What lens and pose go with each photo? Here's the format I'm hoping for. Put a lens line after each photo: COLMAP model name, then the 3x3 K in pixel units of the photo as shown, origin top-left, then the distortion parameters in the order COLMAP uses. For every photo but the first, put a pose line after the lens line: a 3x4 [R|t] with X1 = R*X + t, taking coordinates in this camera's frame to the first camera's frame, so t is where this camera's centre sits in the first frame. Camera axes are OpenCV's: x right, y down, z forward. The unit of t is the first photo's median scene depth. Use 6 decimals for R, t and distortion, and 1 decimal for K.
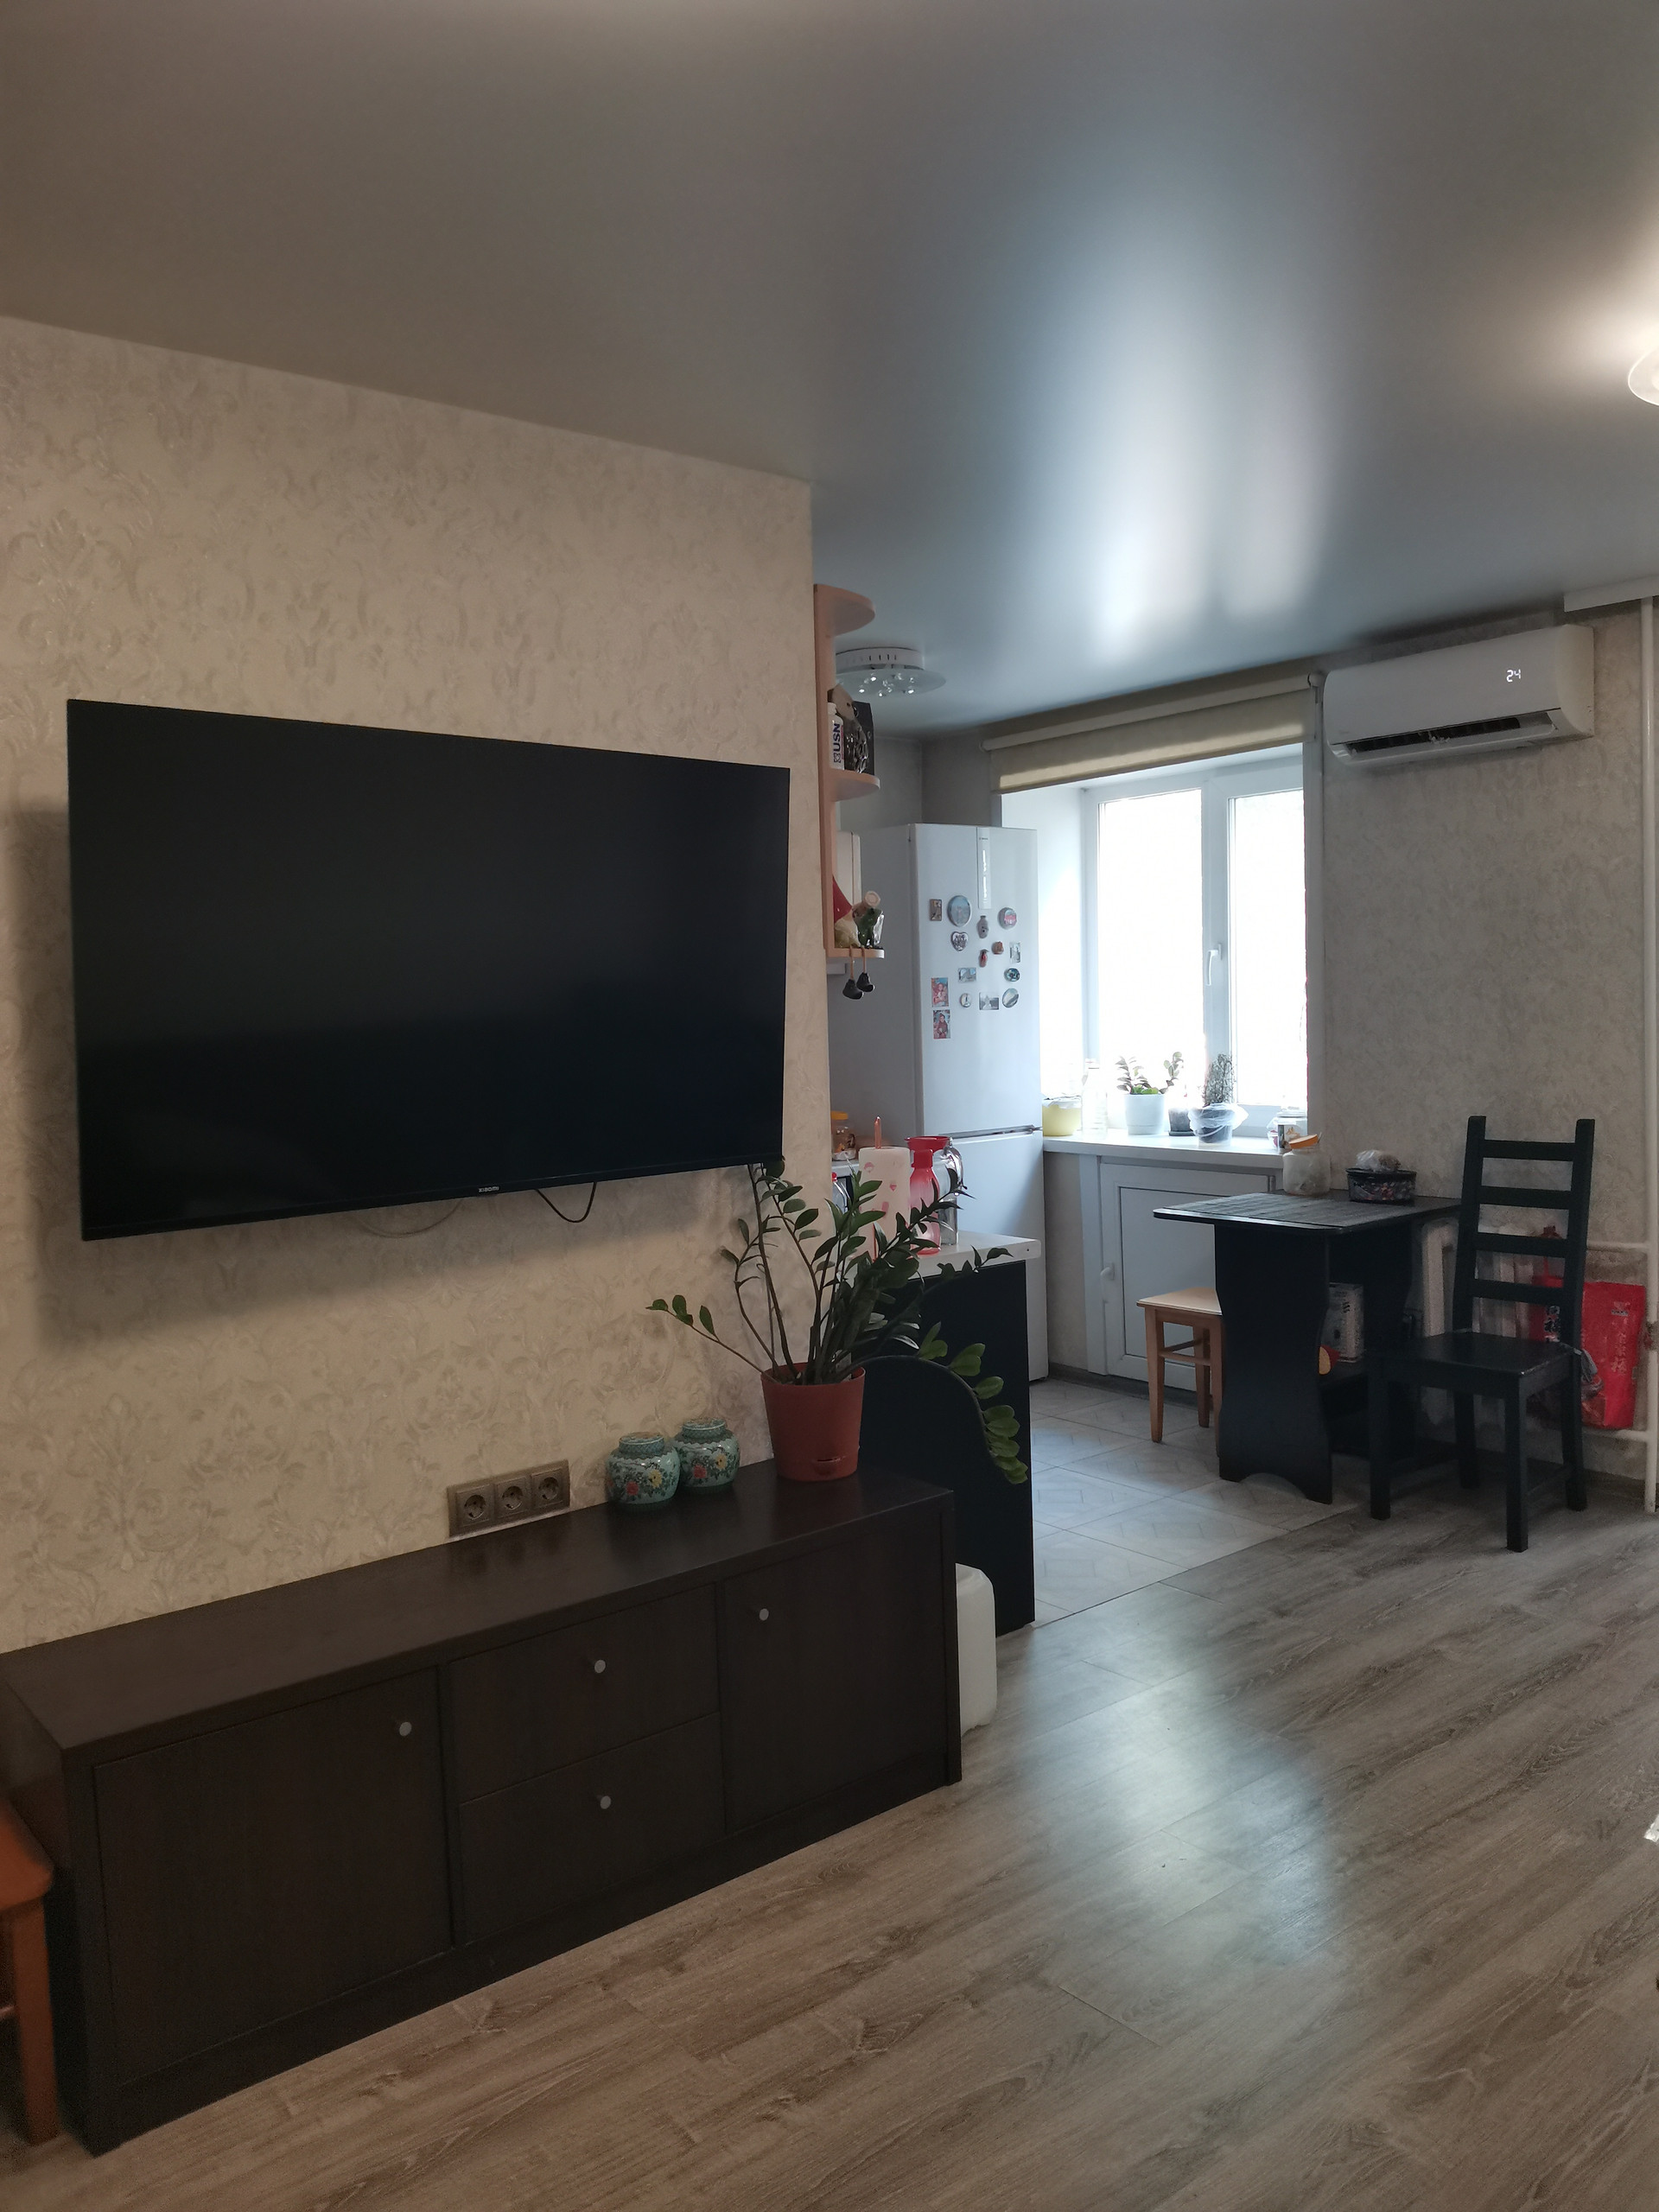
lens RADIAL K [[1646.4, 0, 829.5], [0, 1646.4, 1106.0], [0, 0, 1]] dist [0.017501, -0.114619]
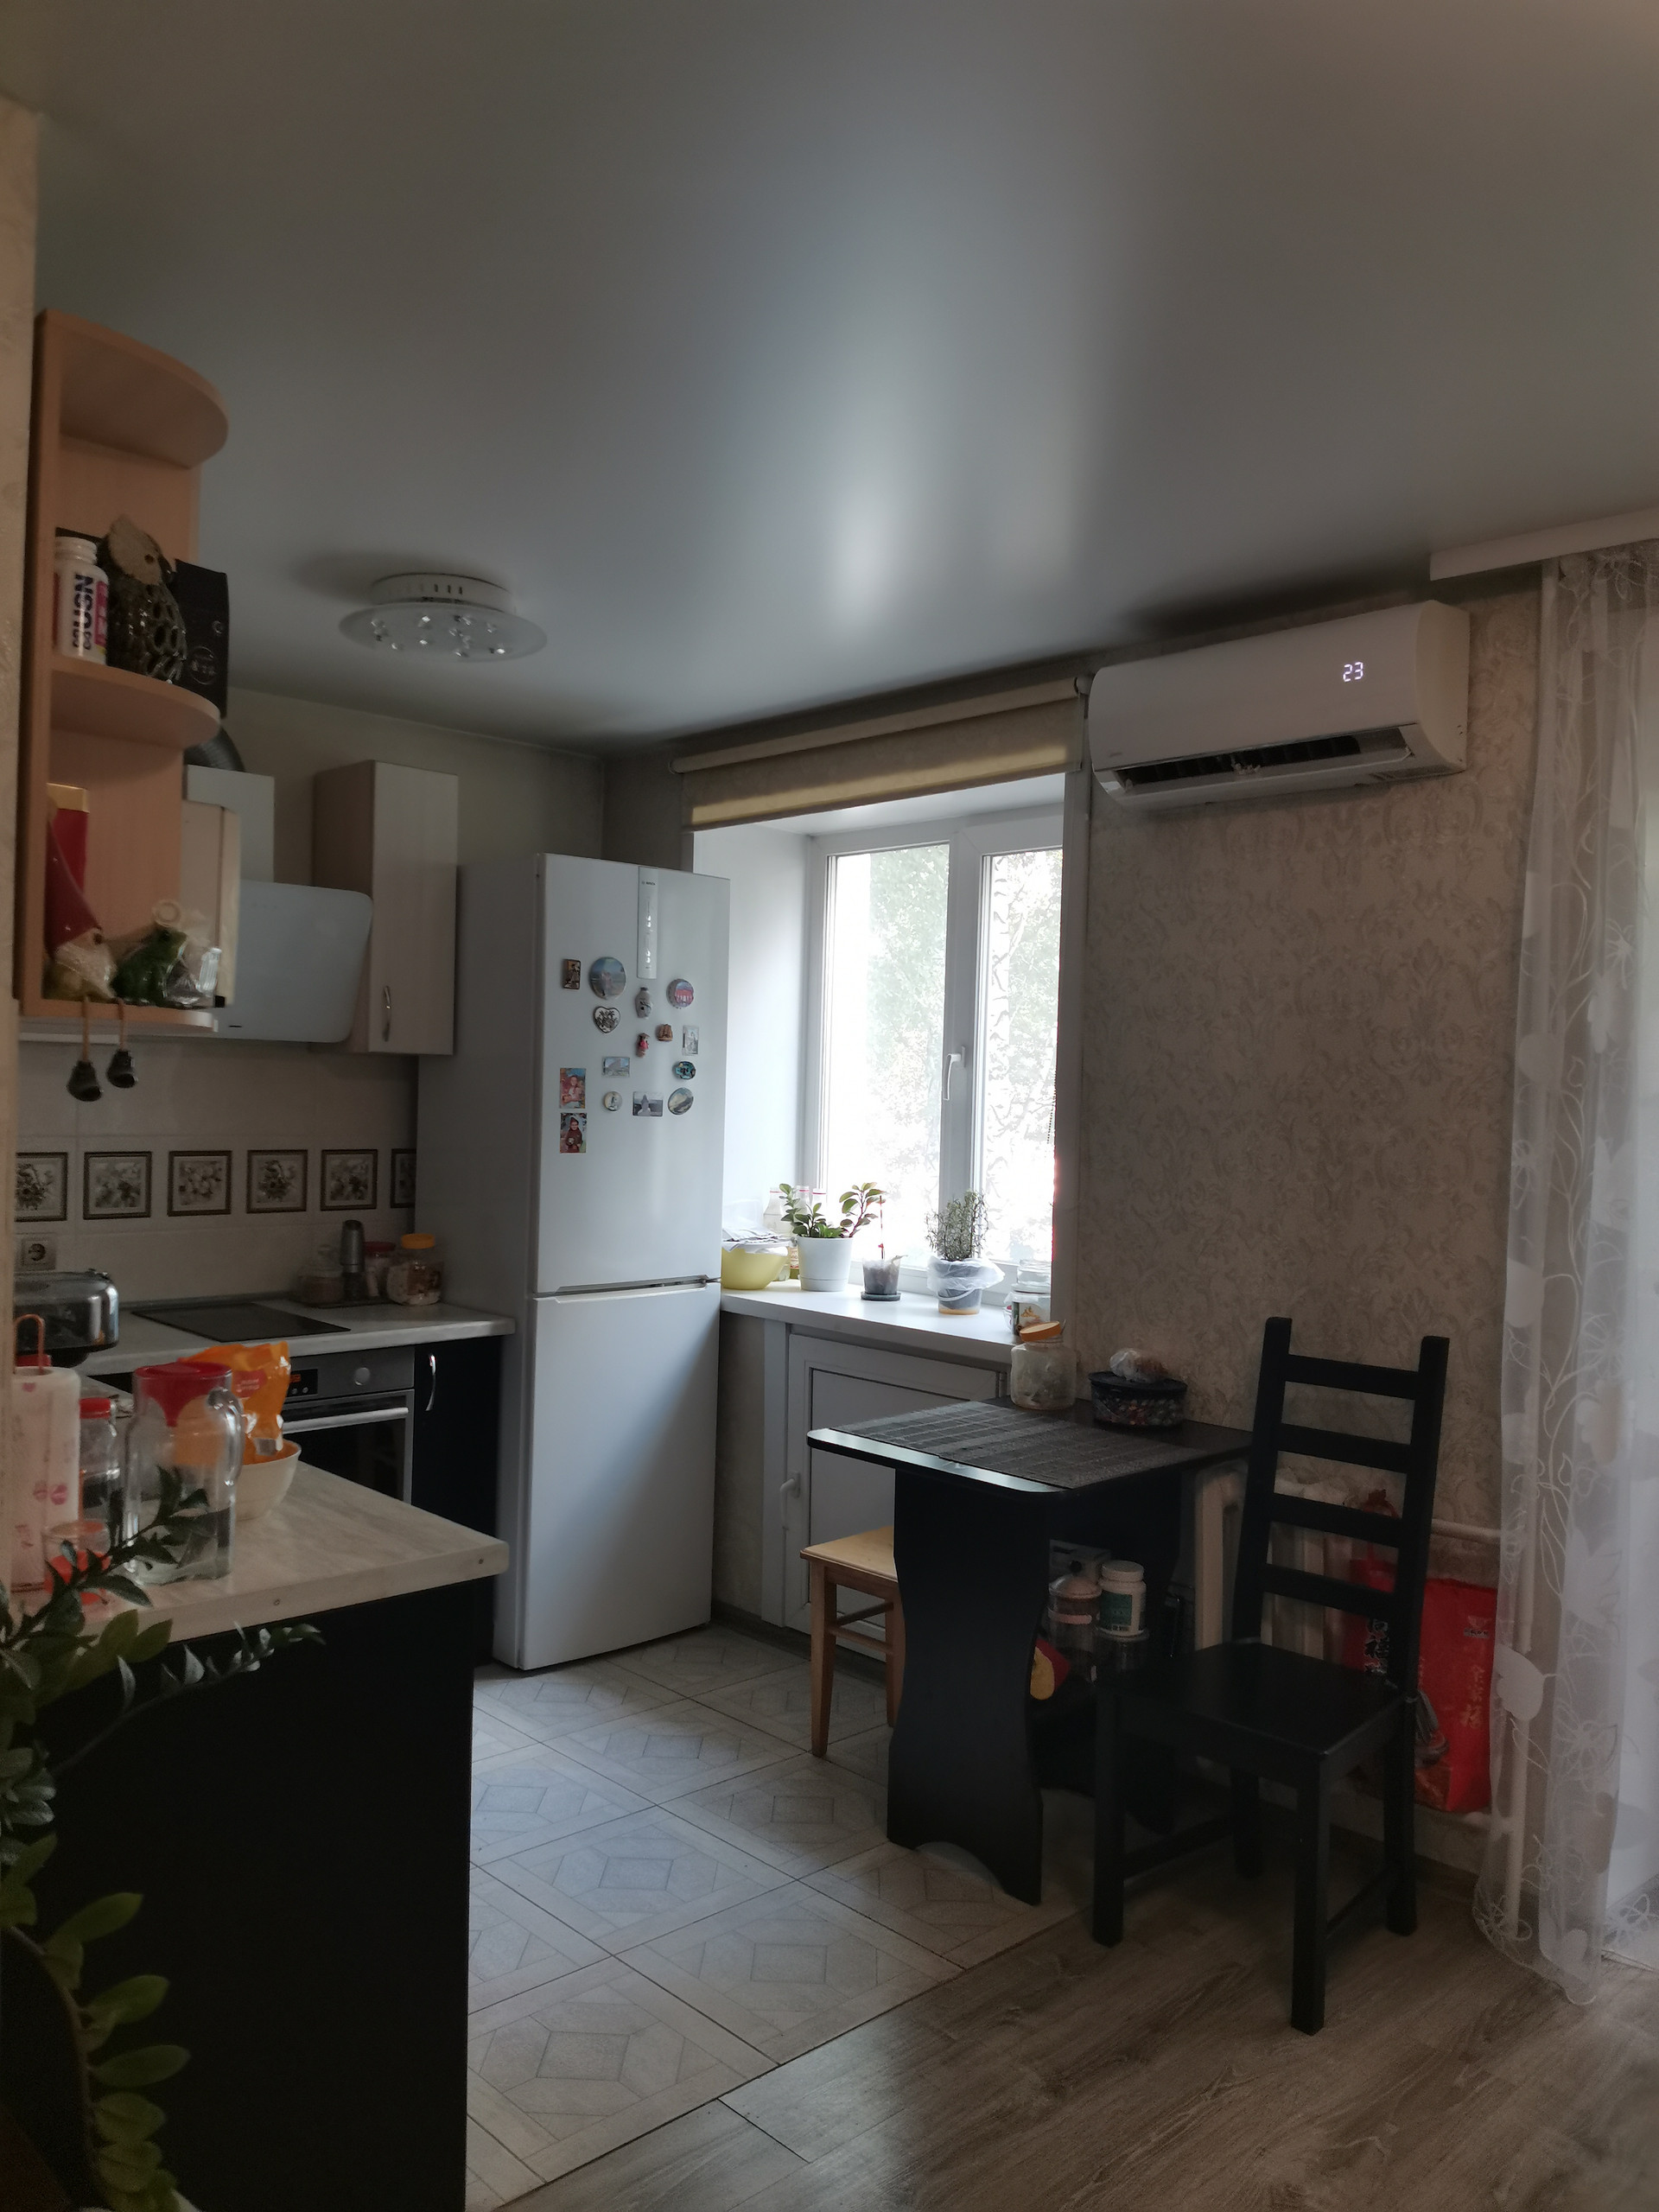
lens RADIAL K [[1645.0, 0, 828.6], [0, 1645.0, 1090.6], [0, 0, 1]] dist [0.010649, -0.103898]
pose [[0.994727, 0.058147, 0.084483, 0.142994], [-0.052748, 0.996504, -0.064794, -0.032958], [-0.087955, 0.059996, 0.994316, 0.329826]]
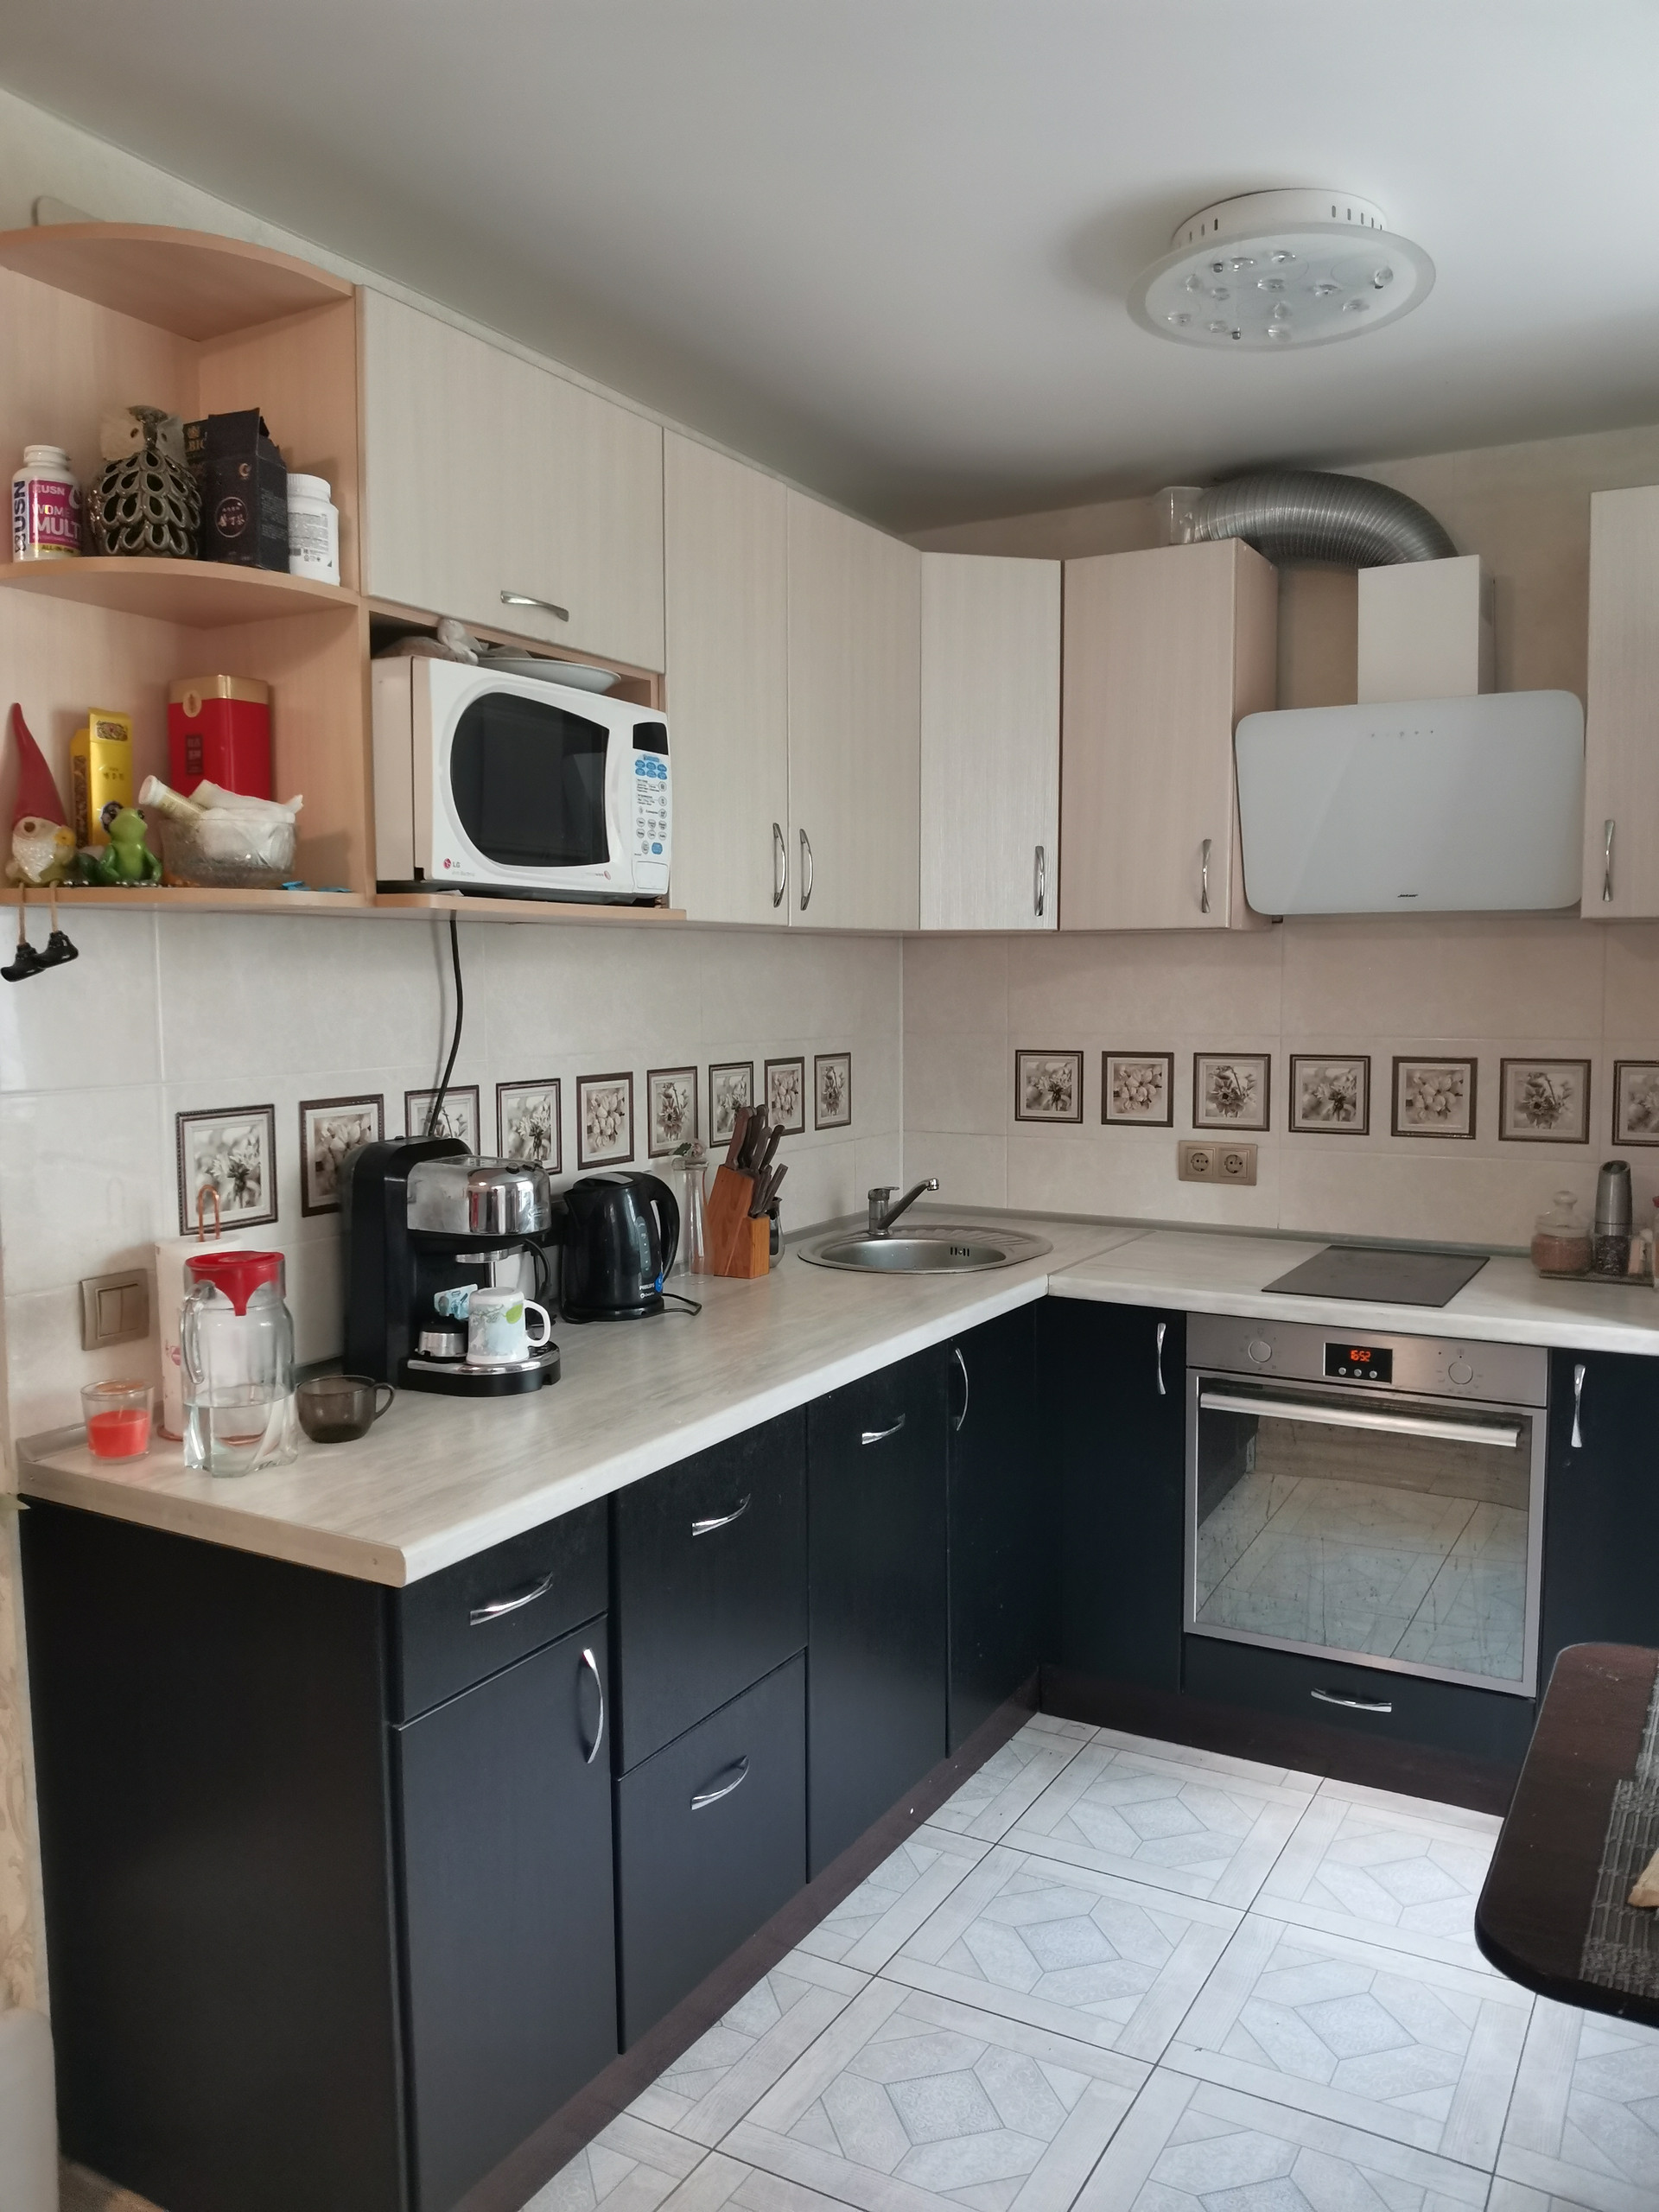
lens RADIAL K [[1646.4, 0, 829.5], [0, 1646.4, 1106.0], [0, 0, 1]] dist [0.017501, -0.114619]
pose [[0.354411, 0.104250, -0.929260, 0.440267], [-0.065952, 0.994078, 0.086368, -0.062333], [0.932761, 0.030677, 0.359188, 0.745780]]
